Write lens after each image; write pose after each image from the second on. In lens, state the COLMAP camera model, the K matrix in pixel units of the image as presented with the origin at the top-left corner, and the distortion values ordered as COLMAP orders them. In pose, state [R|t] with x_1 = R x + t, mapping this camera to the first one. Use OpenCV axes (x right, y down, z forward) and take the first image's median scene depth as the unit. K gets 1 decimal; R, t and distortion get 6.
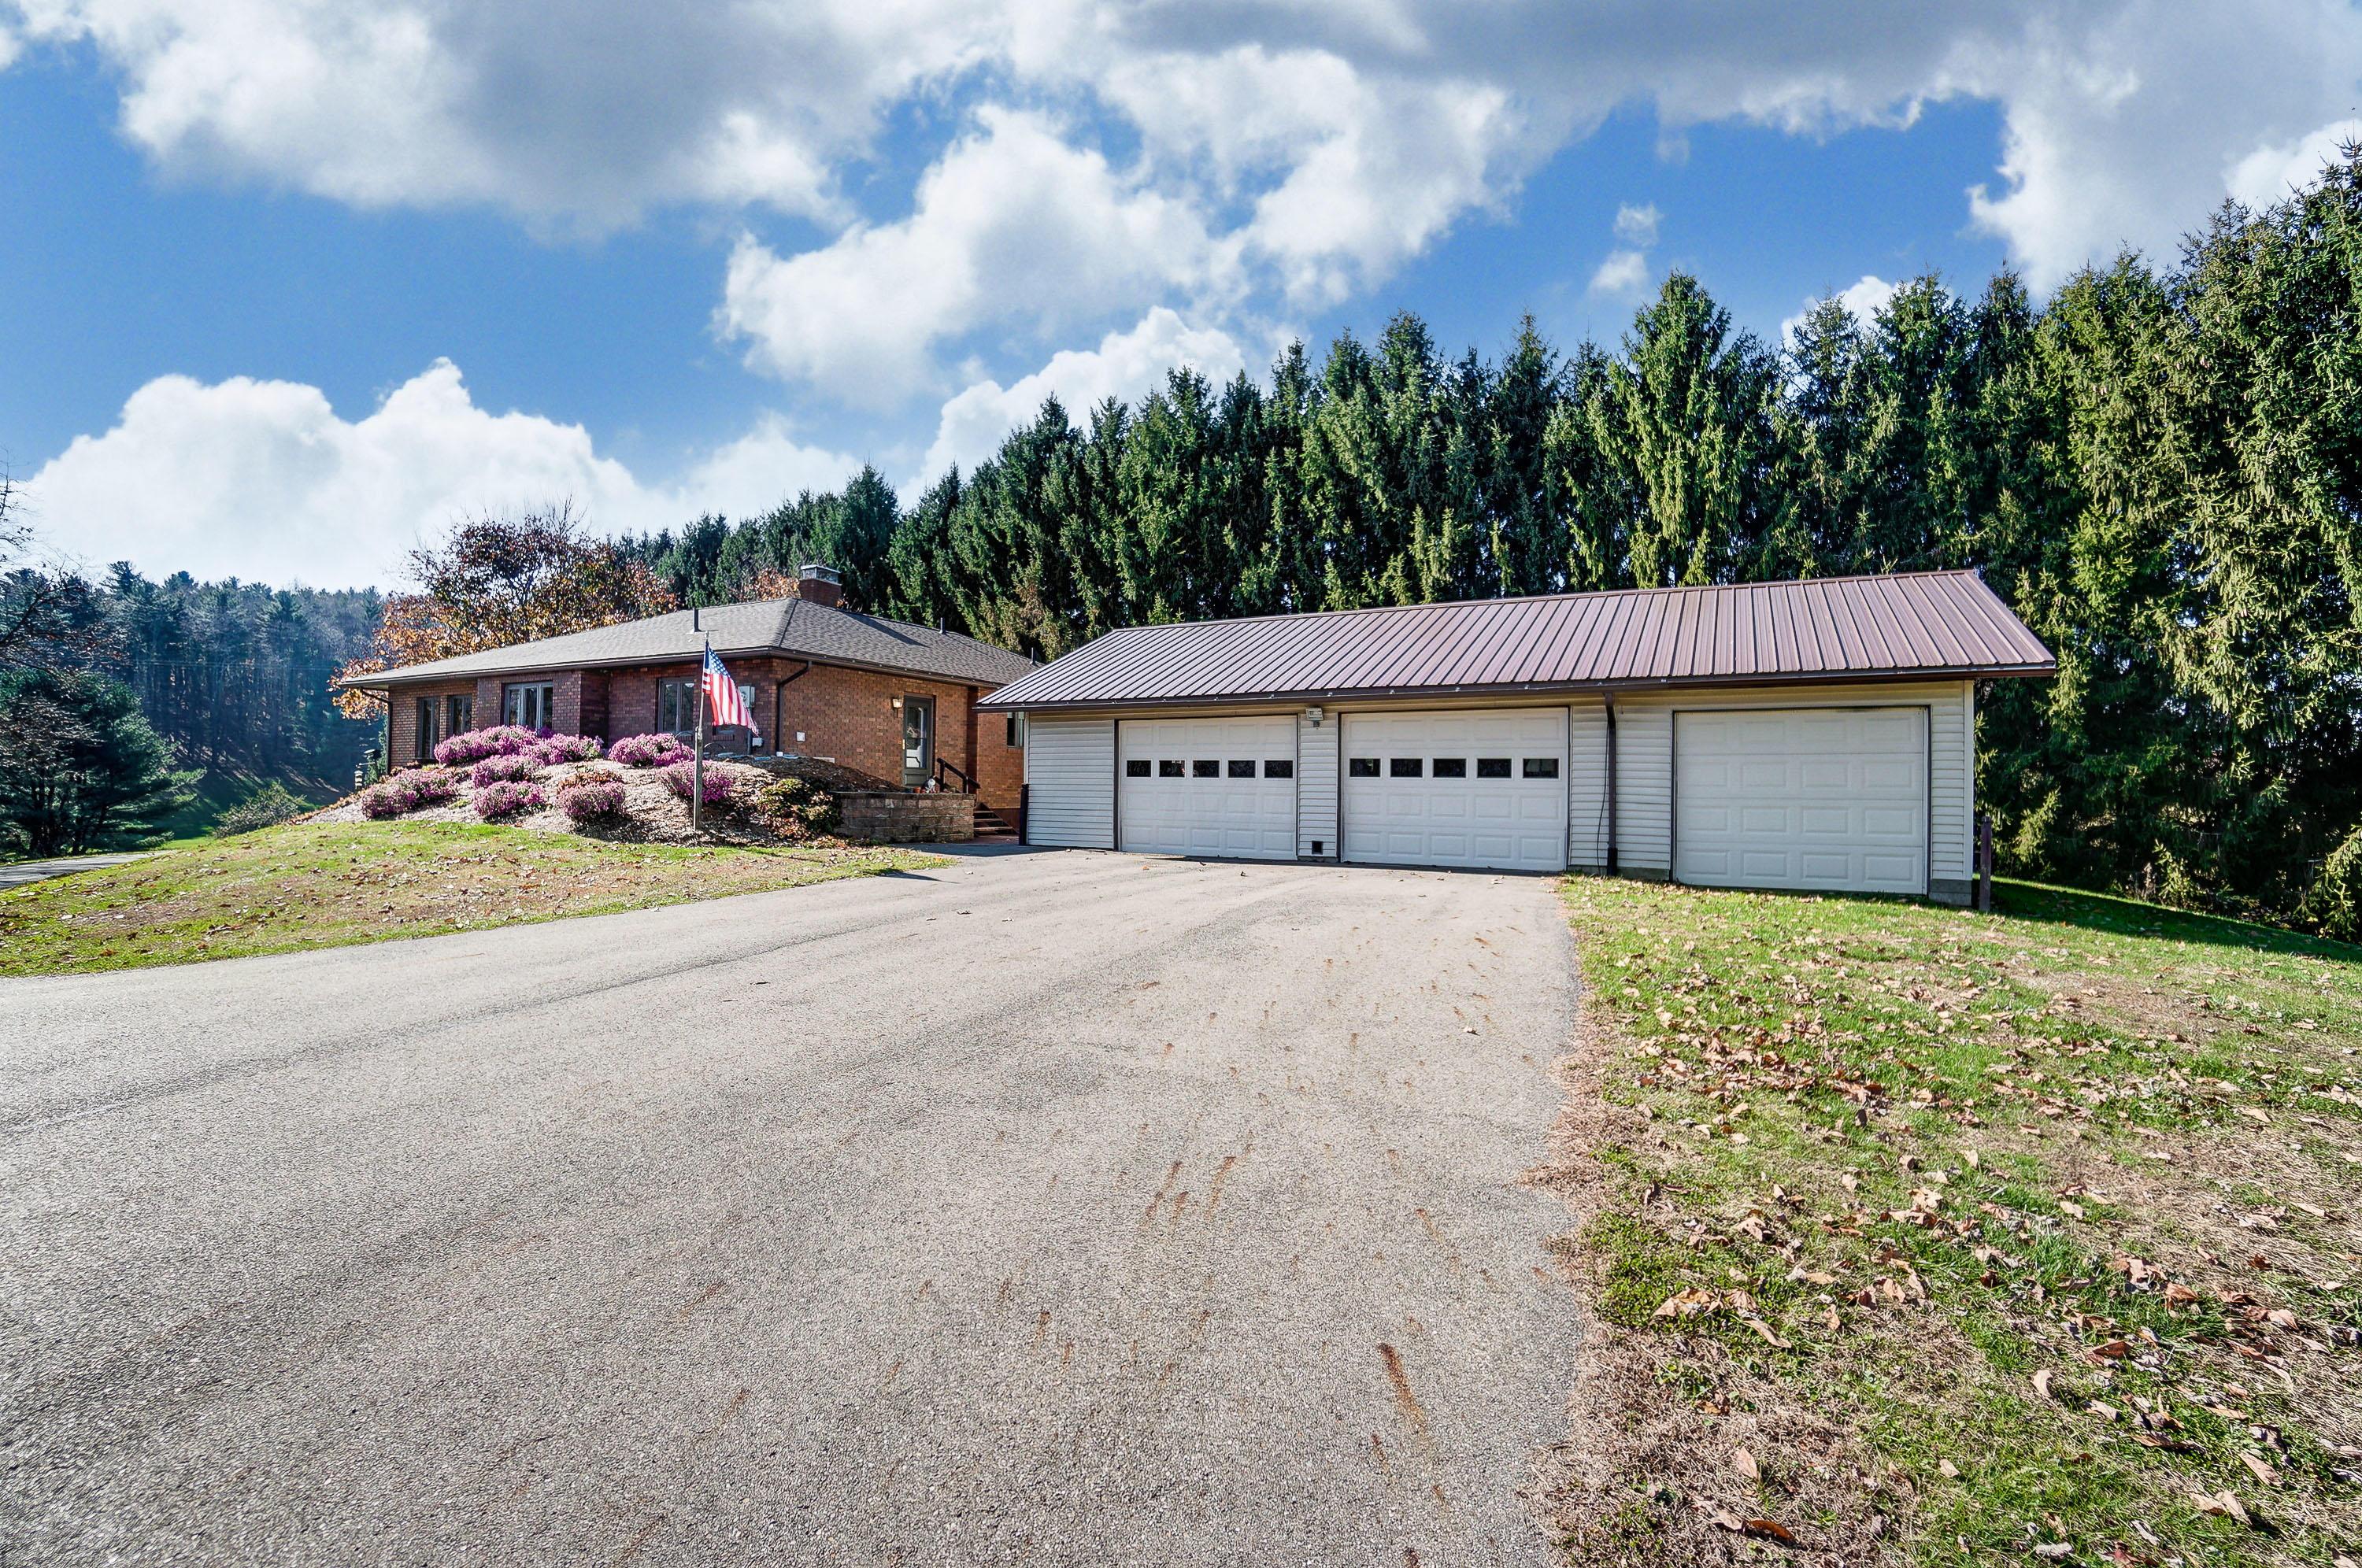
lens RADIAL K [[1043.1, 0, 1145.4], [0, 1043.1, 798.1], [0, 0, 1]] dist [-0.027161, 0.010375]
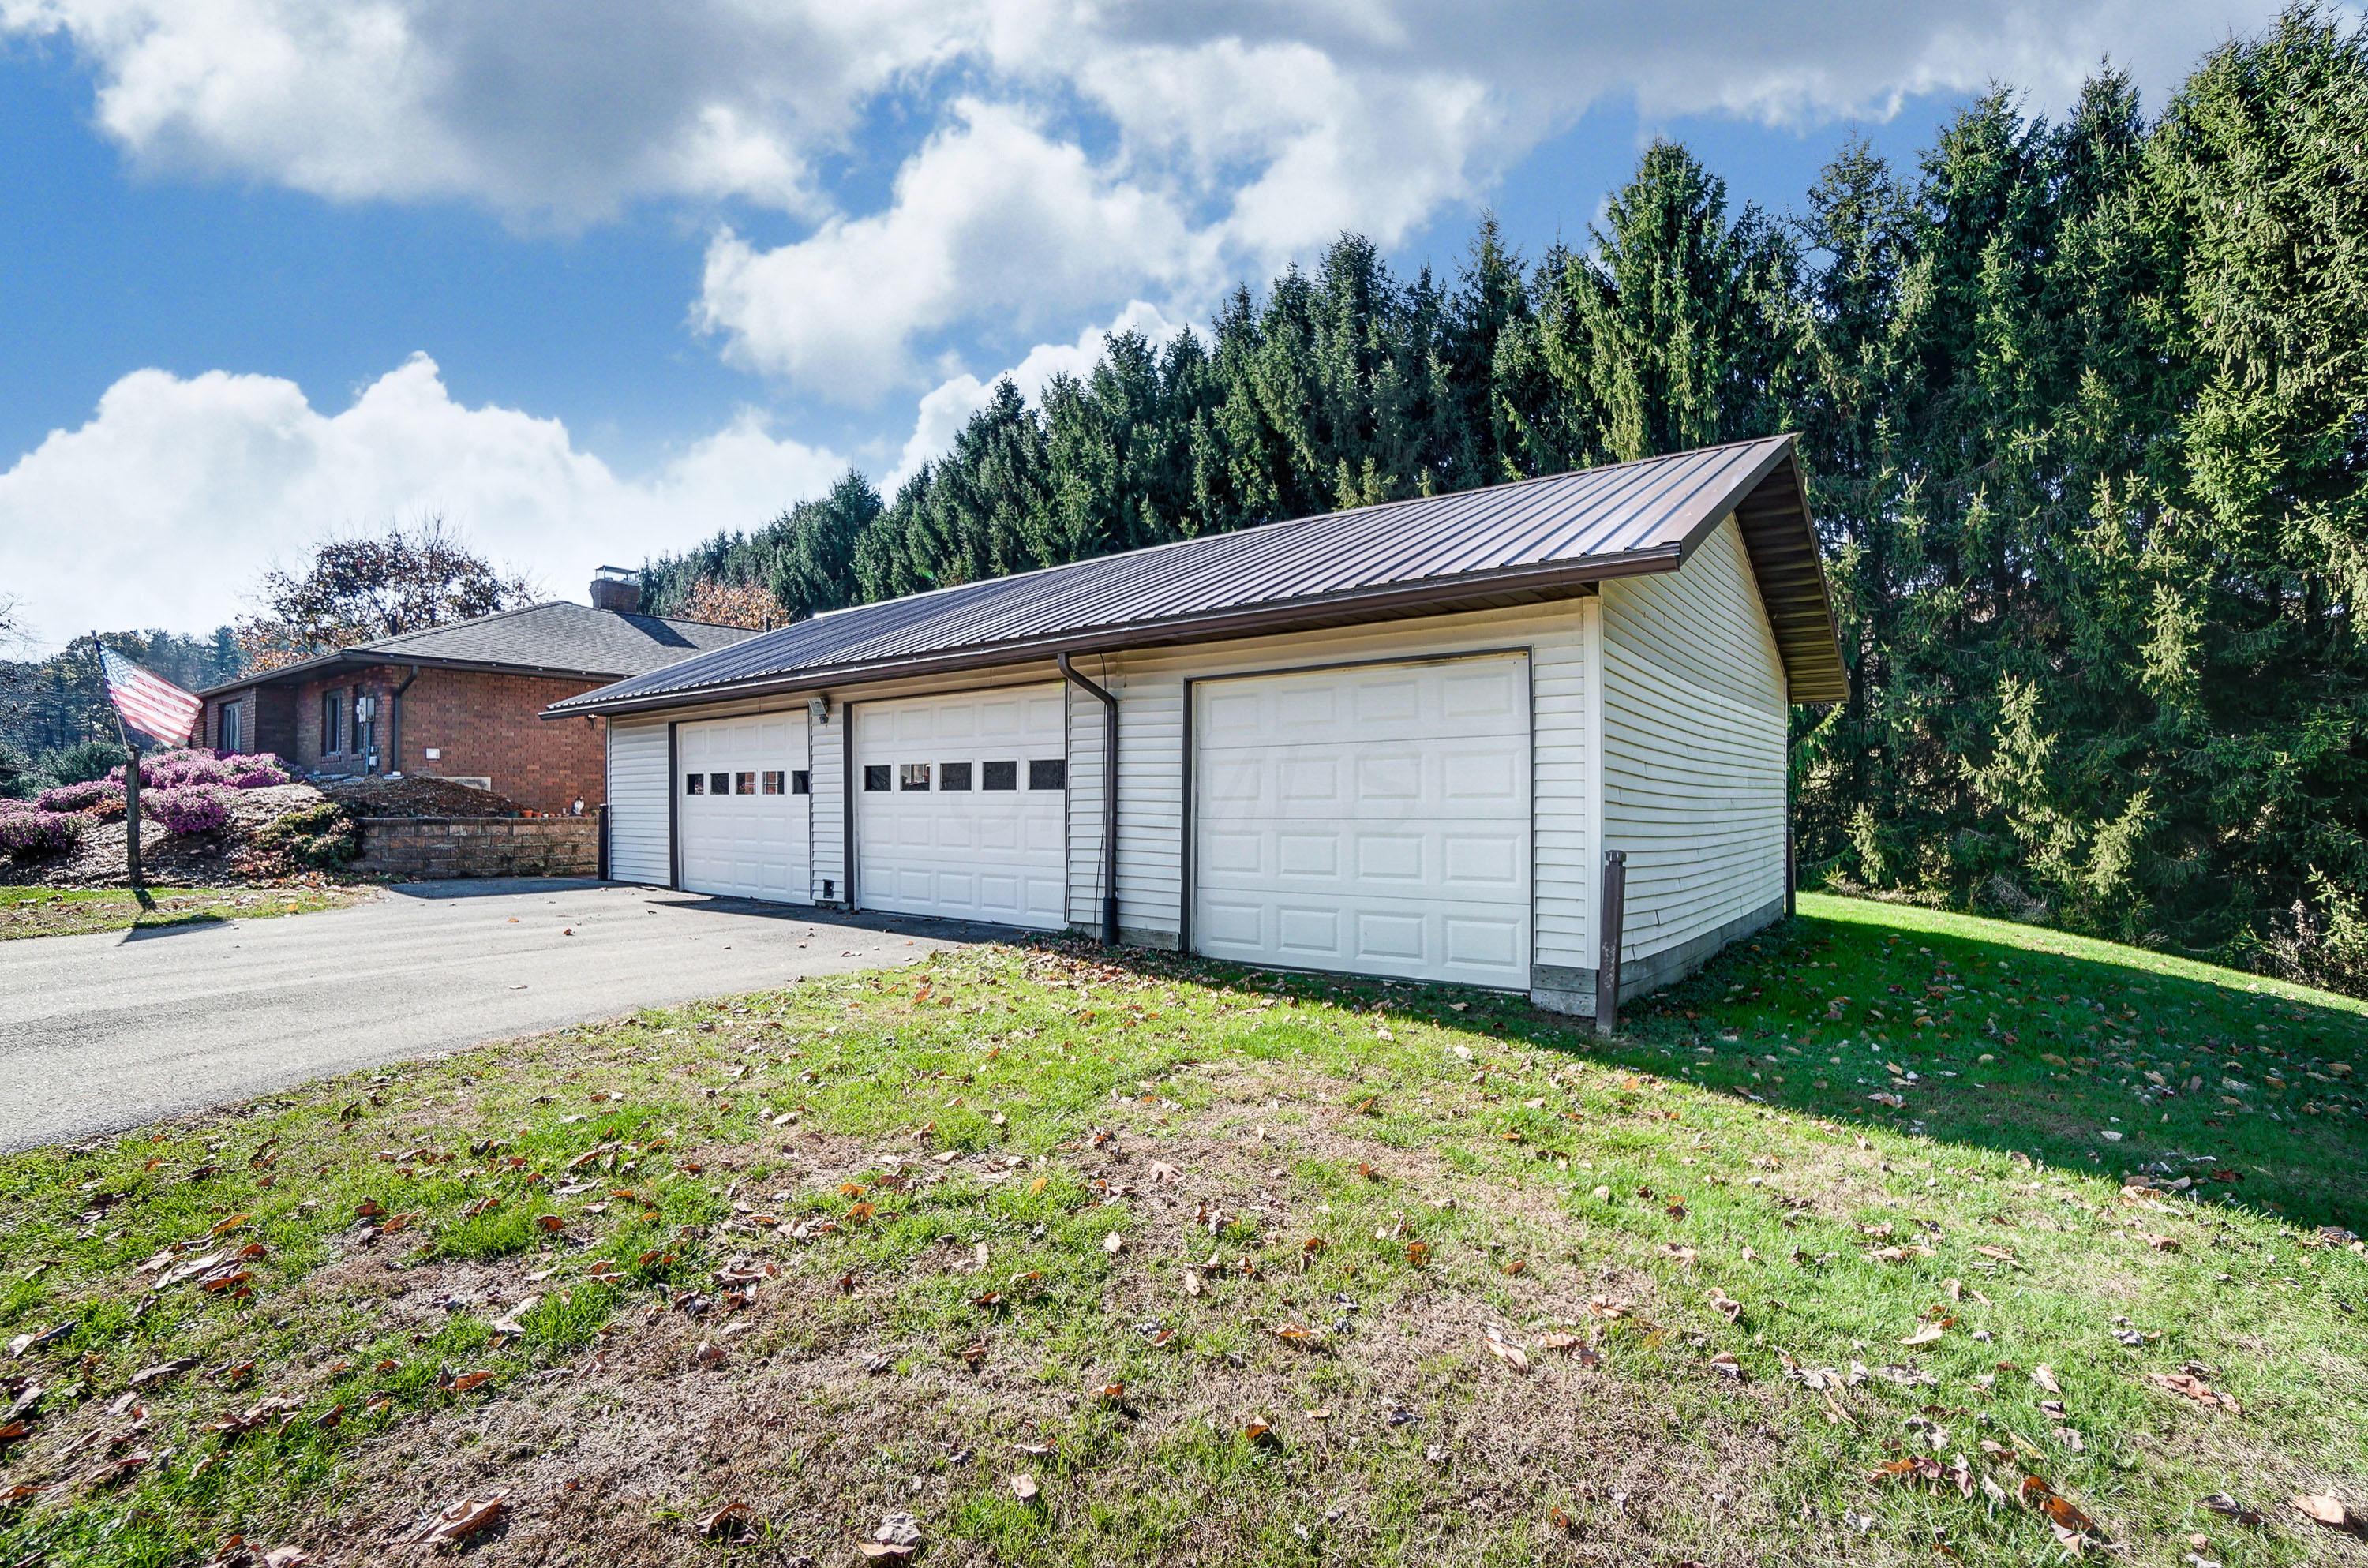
lens RADIAL K [[1045.7, 0, 1130.9], [0, 1045.7, 806.4], [0, 0, 1]] dist [-0.027161, 0.010375]
pose [[0.986772, -0.012954, -0.161594, 0.290766], [0.012573, 0.999915, -0.003382, -0.003065], [0.161624, 0.001305, 0.986852, 0.189713]]
